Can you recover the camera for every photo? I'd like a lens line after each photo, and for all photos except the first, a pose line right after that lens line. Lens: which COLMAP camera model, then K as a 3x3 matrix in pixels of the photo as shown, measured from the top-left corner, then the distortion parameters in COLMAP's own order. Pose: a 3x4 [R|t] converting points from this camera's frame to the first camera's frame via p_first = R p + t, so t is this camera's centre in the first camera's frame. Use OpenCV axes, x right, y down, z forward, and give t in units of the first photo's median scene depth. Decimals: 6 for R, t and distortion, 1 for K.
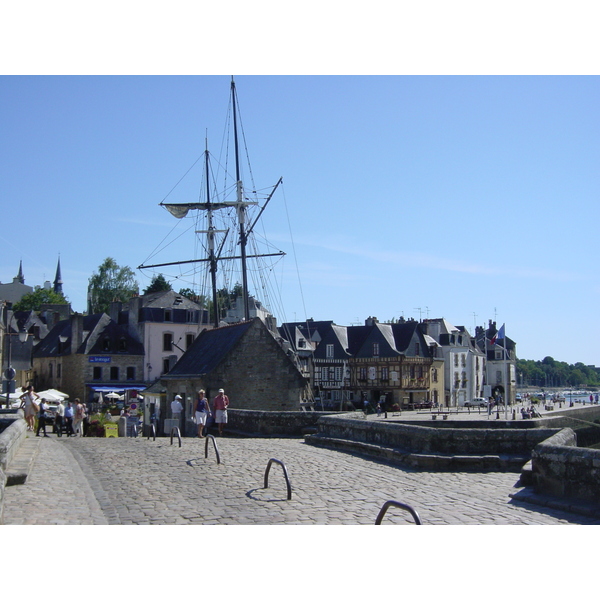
lens RADIAL K [[797.7, 0, 300.0], [0, 797.7, 300.0], [0, 0, 1]] dist [-0.175204, -0.015973]
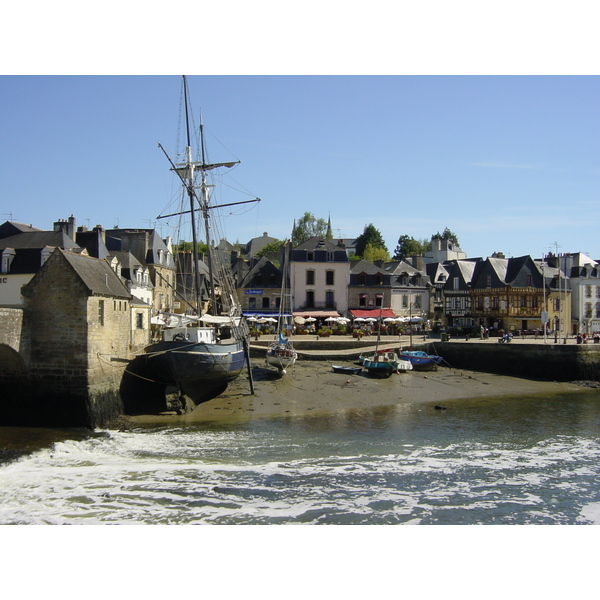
lens RADIAL K [[678.3, 0, 300.0], [0, 678.3, 300.0], [0, 0, 1]] dist [-0.132833, 0.024448]
pose [[0.897208, -0.003792, -0.441592, 0.271565], [0.036517, 0.997176, 0.065631, 0.016741], [0.440096, -0.075010, 0.894812, 0.036417]]
